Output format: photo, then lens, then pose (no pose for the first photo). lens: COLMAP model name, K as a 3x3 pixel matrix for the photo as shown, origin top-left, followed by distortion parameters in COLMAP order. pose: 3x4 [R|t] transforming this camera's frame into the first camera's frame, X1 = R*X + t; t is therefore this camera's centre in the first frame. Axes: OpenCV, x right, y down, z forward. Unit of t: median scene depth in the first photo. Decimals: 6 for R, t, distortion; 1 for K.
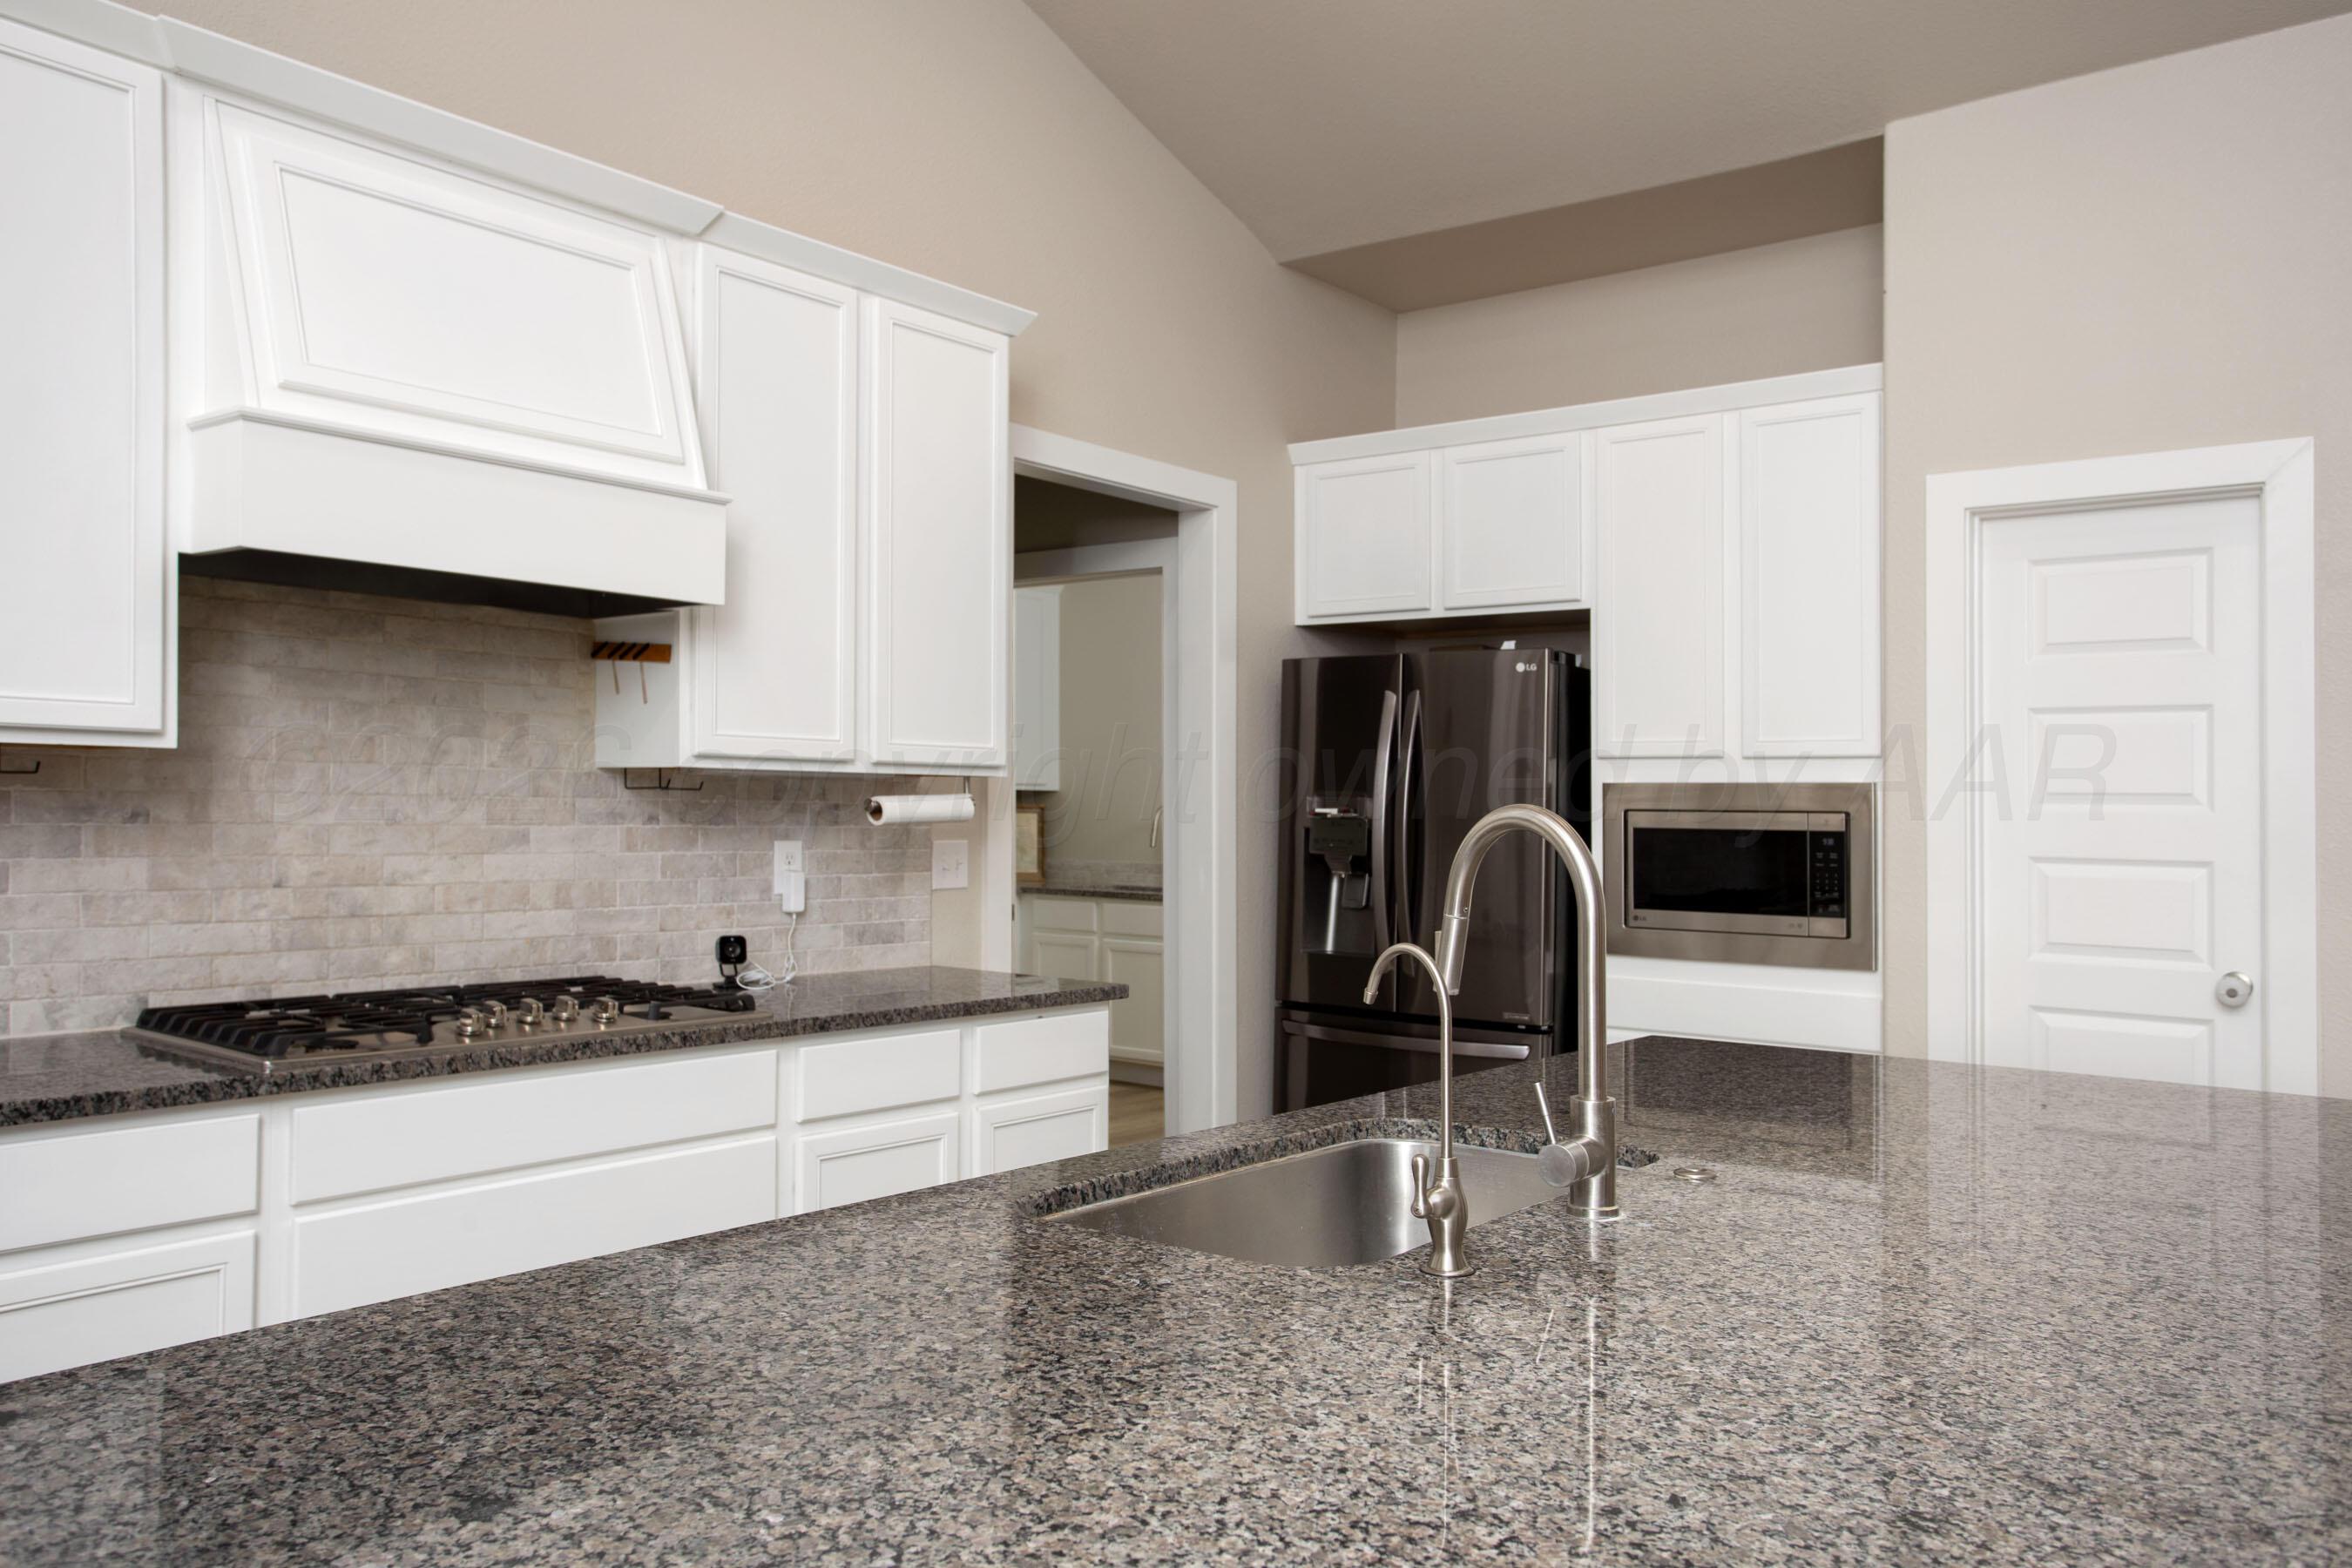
lens RADIAL K [[1782.0, 0, 1221.2], [0, 1782.0, 816.5], [0, 0, 1]] dist [0.001530, 0.005551]
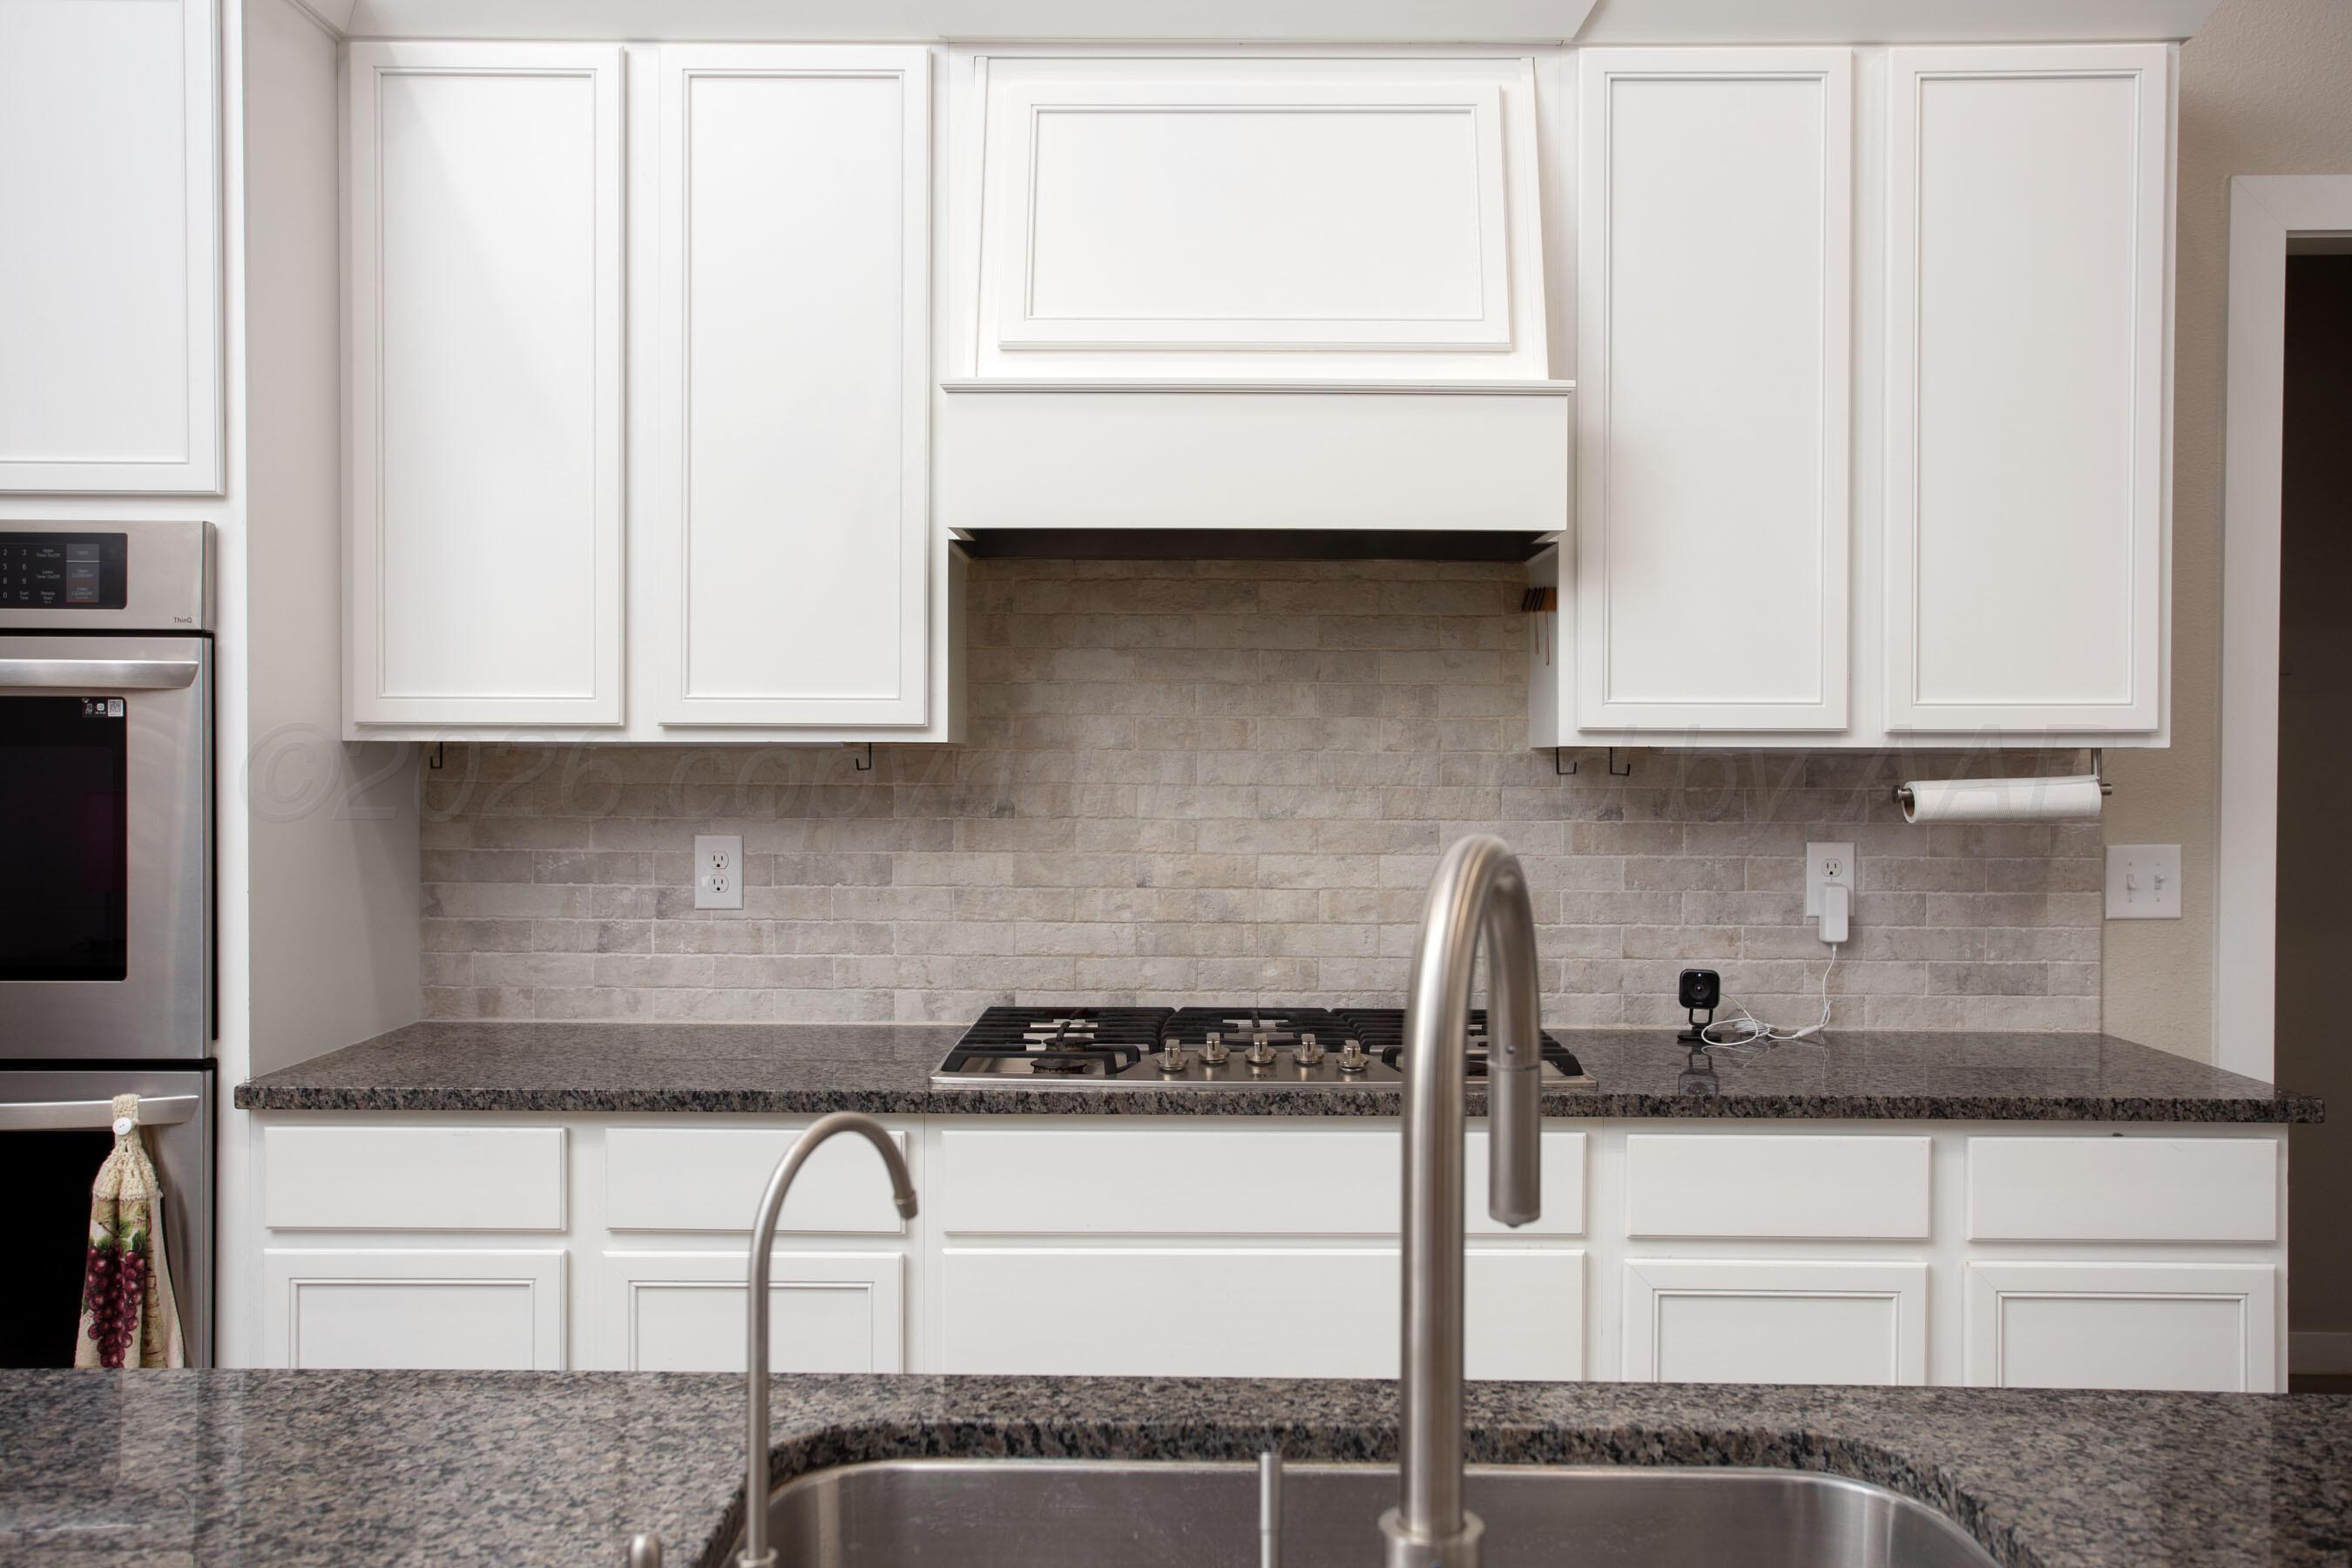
lens RADIAL K [[2036.1, 0, 1170.3], [0, 2036.1, 820.3], [0, 0, 1]] dist [-0.026425, 0.107933]
pose [[0.601744, 0.010442, -0.798621, 0.289015], [0.002487, 0.999885, 0.014947, -0.009591], [0.798685, -0.010980, 0.601649, 0.336982]]
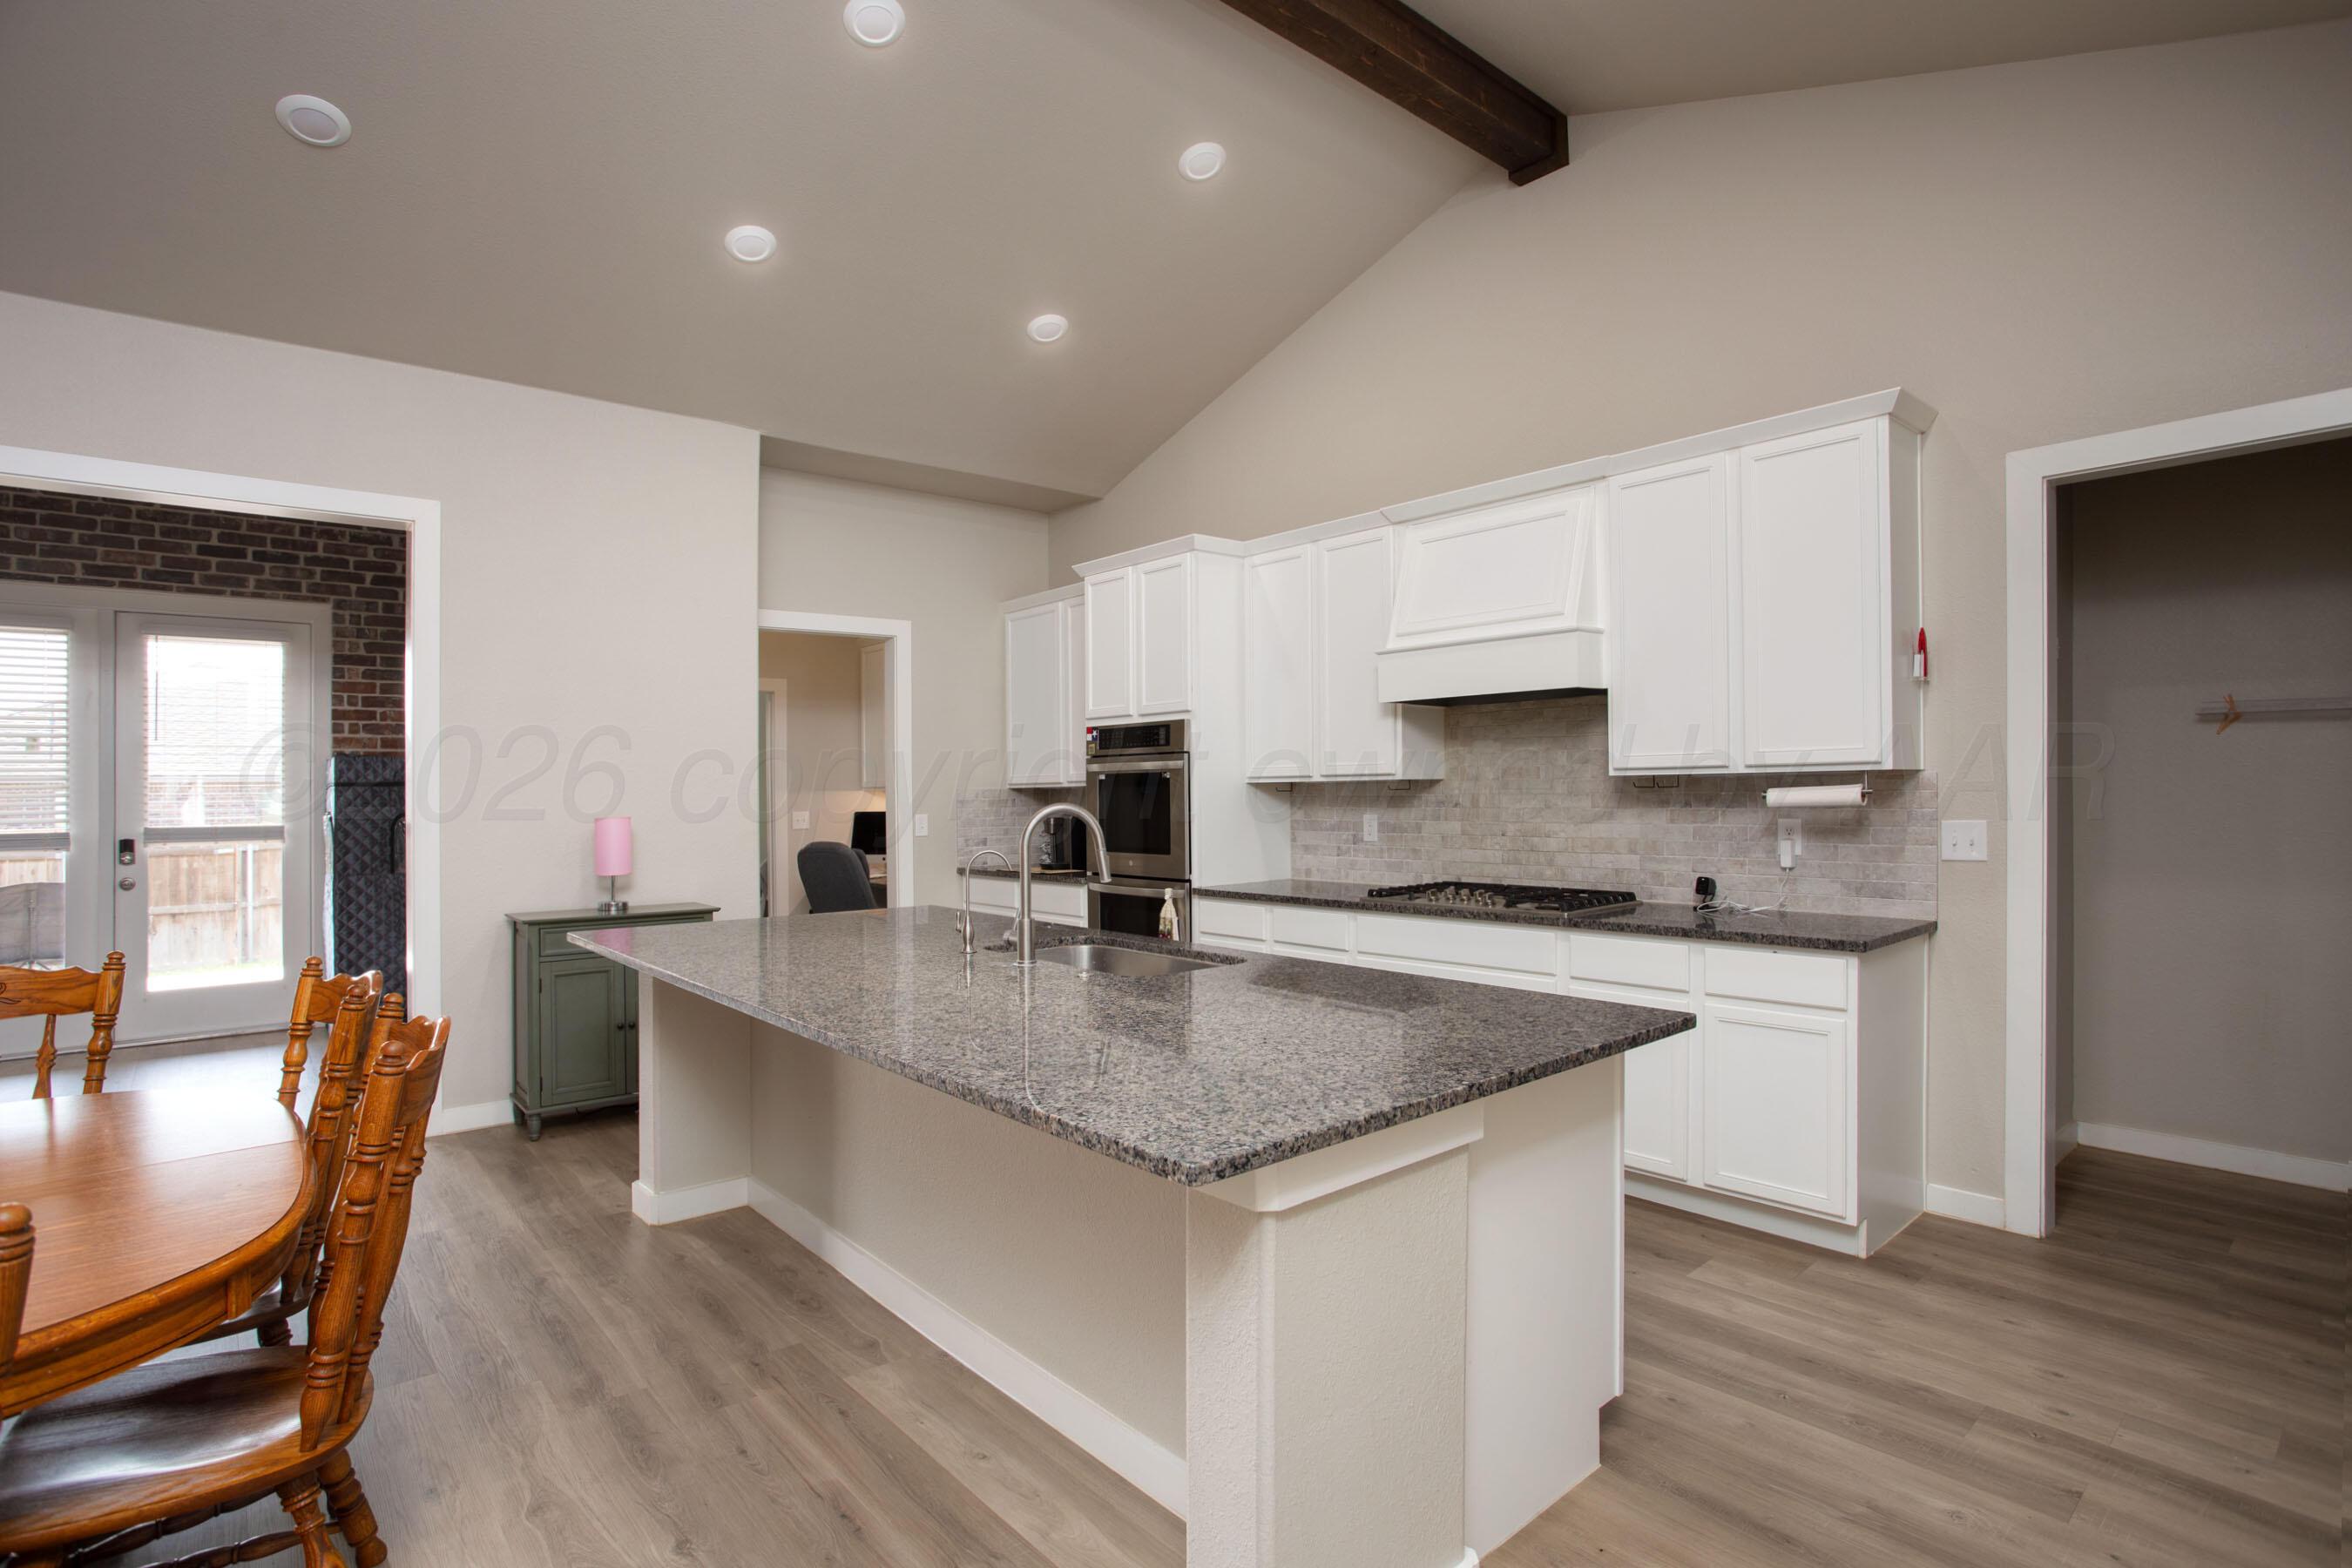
lens RADIAL K [[1177.9, 0, 1176.0], [0, 1177.9, 784.0], [0, 0, 1]] dist [-0.060979, 0.023994]
pose [[-0.217860, -0.018470, -0.975805, 0.915763], [0.007333, 0.999762, -0.020561, 0.001092], [0.975952, -0.011635, -0.217673, 0.822037]]
